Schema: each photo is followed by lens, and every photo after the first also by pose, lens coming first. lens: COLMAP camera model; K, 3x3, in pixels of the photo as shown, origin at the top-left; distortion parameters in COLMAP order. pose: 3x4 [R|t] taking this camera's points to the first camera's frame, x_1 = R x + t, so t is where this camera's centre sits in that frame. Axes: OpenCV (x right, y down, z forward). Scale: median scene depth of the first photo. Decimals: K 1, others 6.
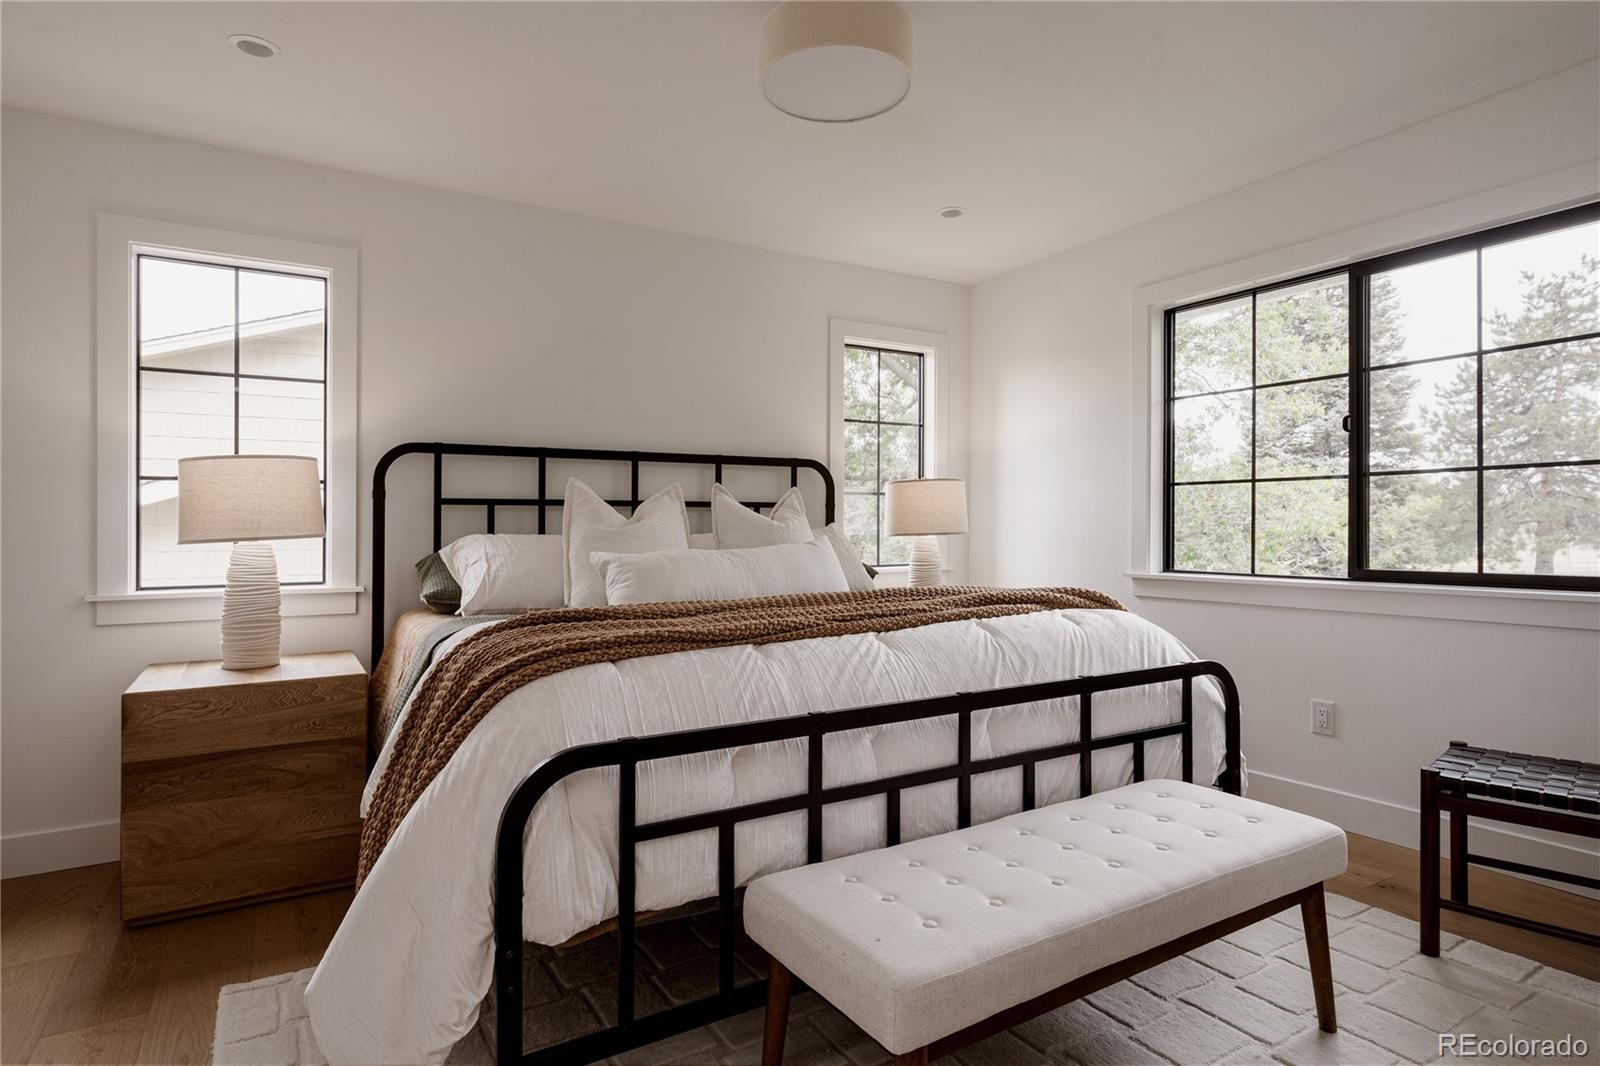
lens RADIAL K [[876.4, 0, 809.3], [0, 876.4, 534.4], [0, 0, 1]] dist [0.013953, -0.001118]
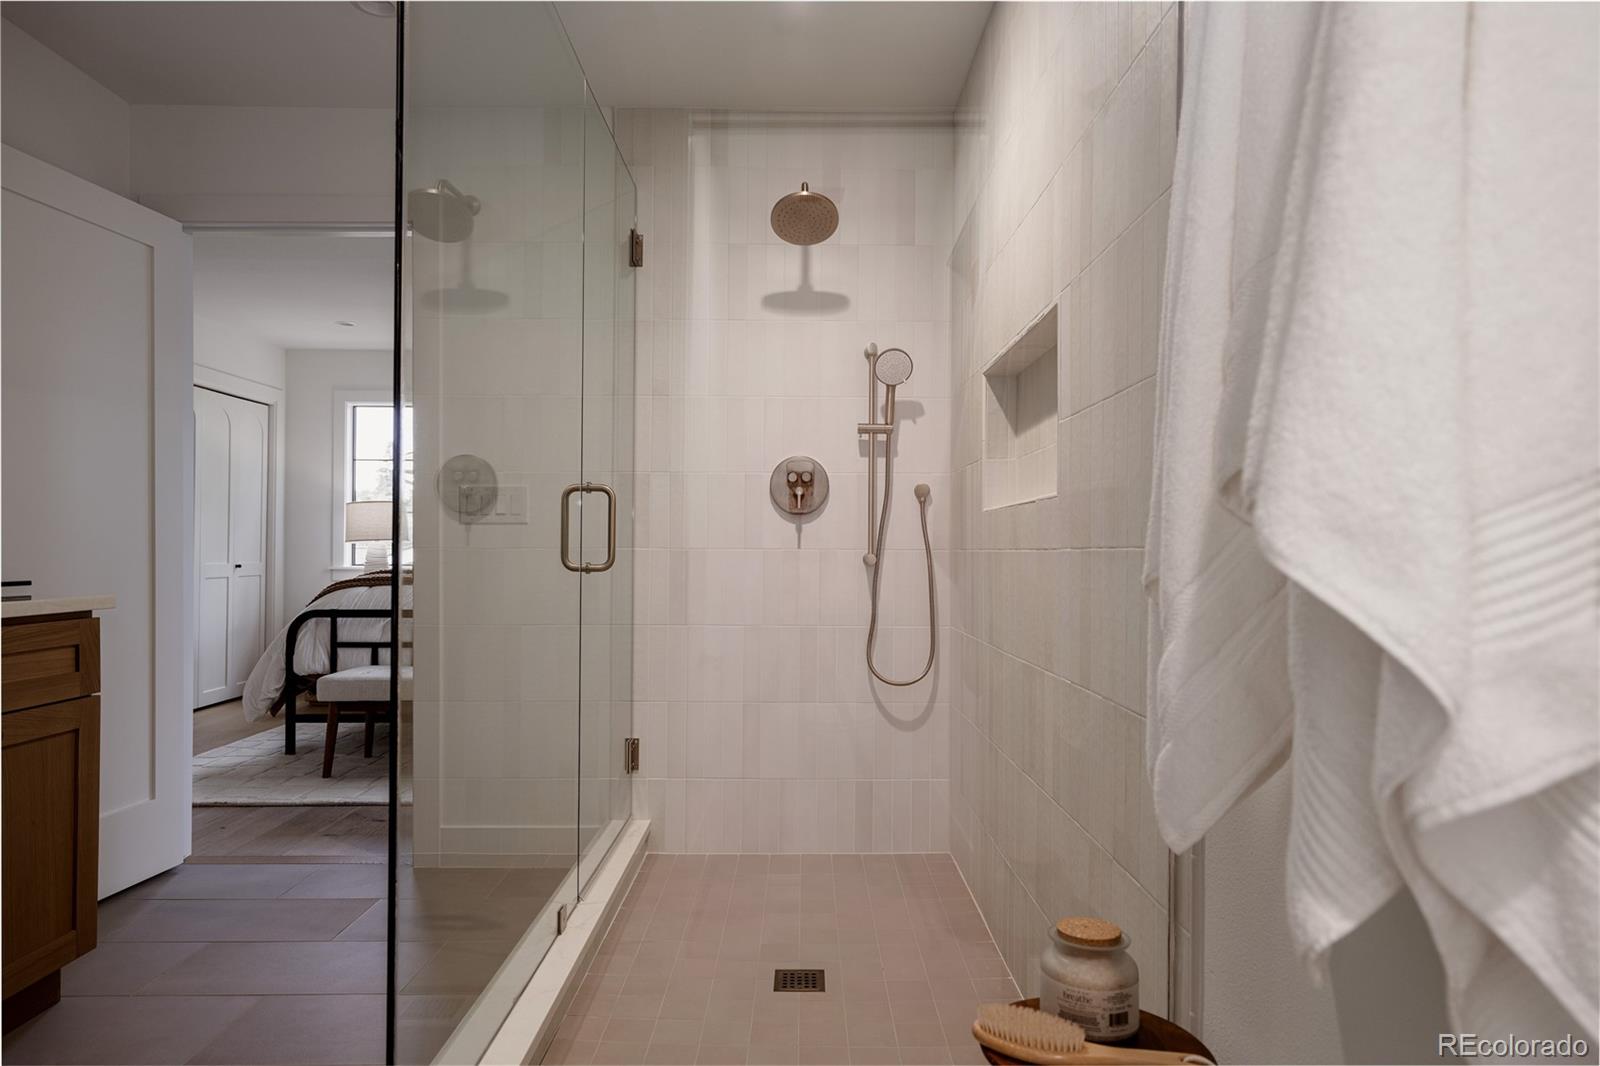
lens RADIAL K [[980.2, 0, 839.6], [0, 980.2, 547.0], [0, 0, 1]] dist [0.002621, -0.002516]
pose [[0.870646, 0.003973, -0.491894, 1.774153], [-0.009501, 0.999917, -0.008740, 0.036121], [0.491818, 0.012283, 0.870611, -0.584340]]
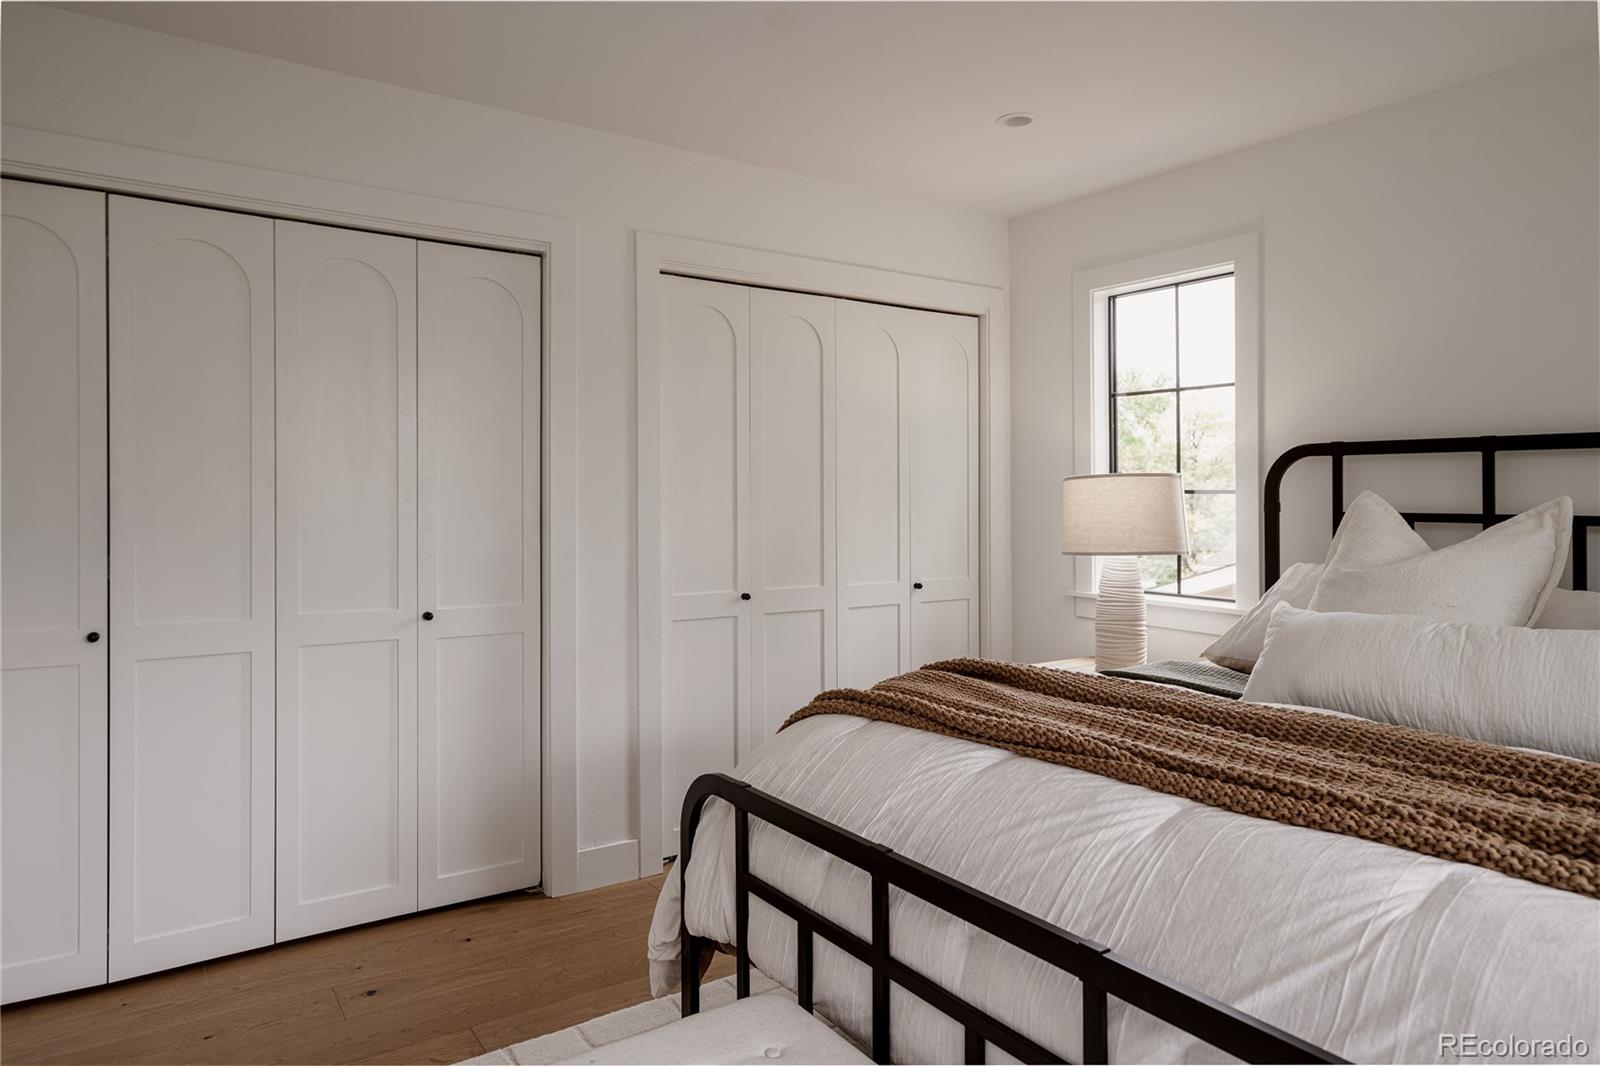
lens RADIAL K [[995.6, 0, 782.9], [0, 995.6, 494.9], [0, 0, 1]] dist [0.001603, 0.003009]
pose [[0.038881, 0.004922, -0.999232, 0.649156], [-0.013216, 0.999903, 0.004411, -0.076651], [0.999156, 0.013034, 0.038942, 0.669329]]
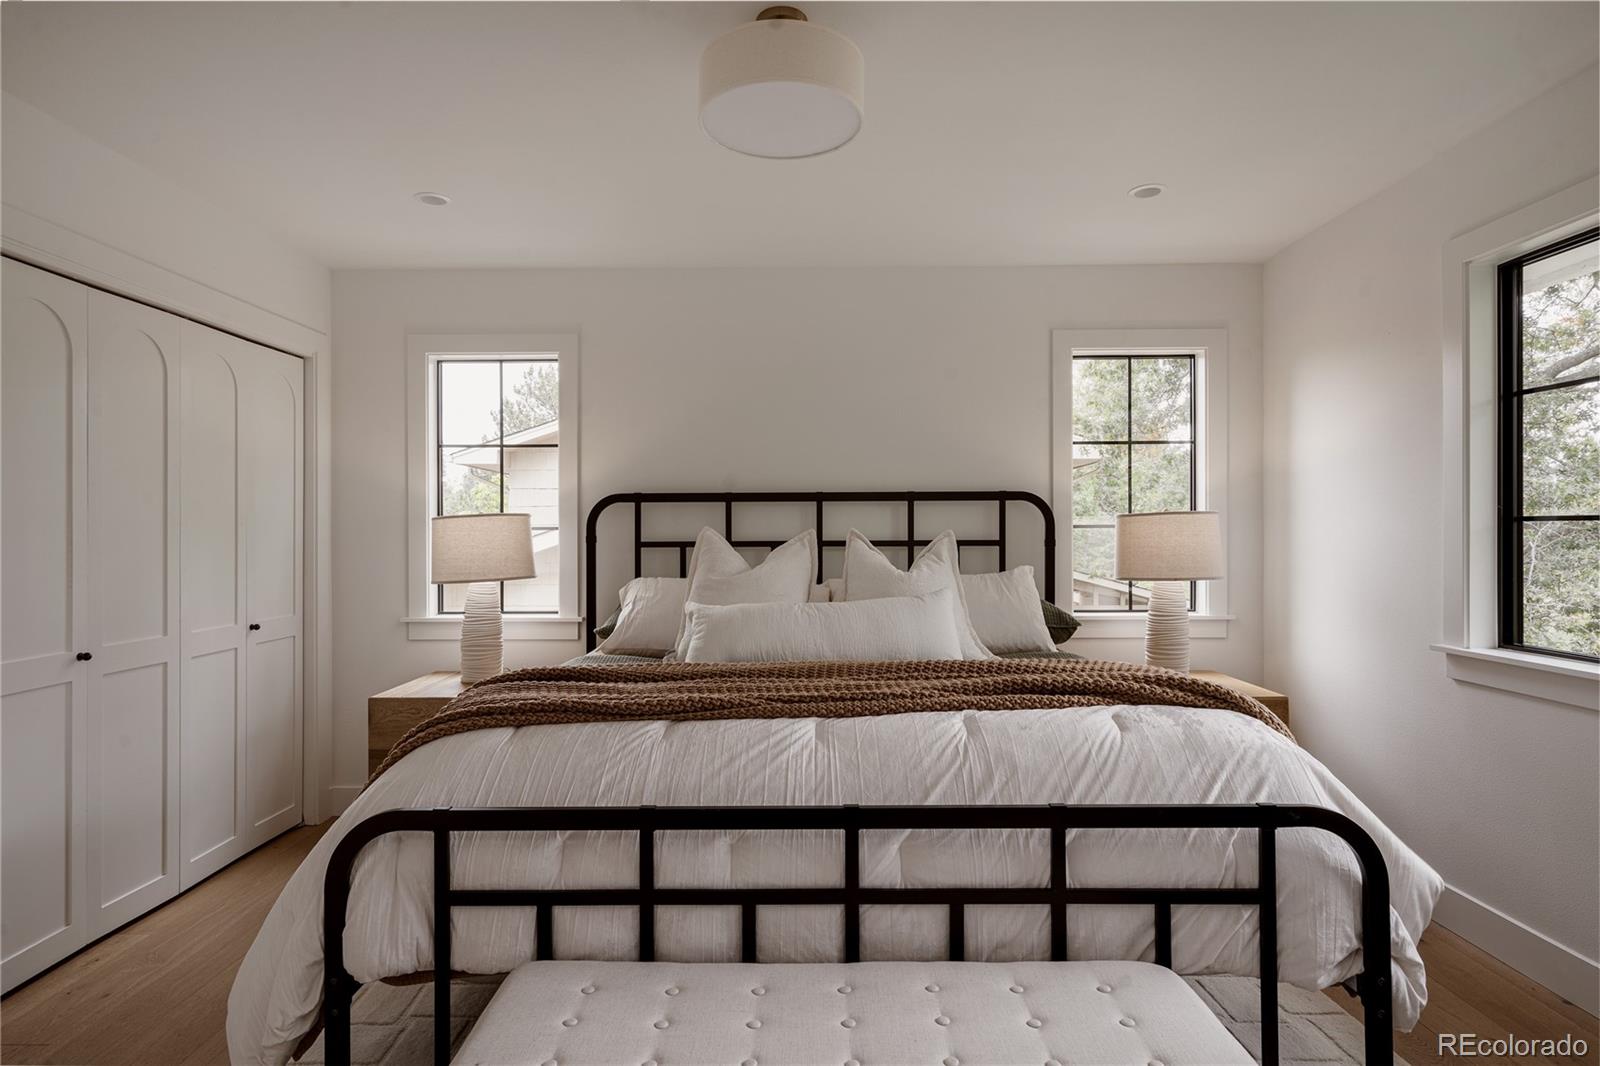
lens RADIAL K [[876.4, 0, 792.6], [0, 876.4, 533.9], [0, 0, 1]] dist [0.013953, -0.001118]
pose [[0.848805, 0.001400, -0.528704, 0.493908], [-0.002961, 0.999993, -0.002106, -0.070929], [0.528697, 0.003353, 0.848804, 0.205185]]
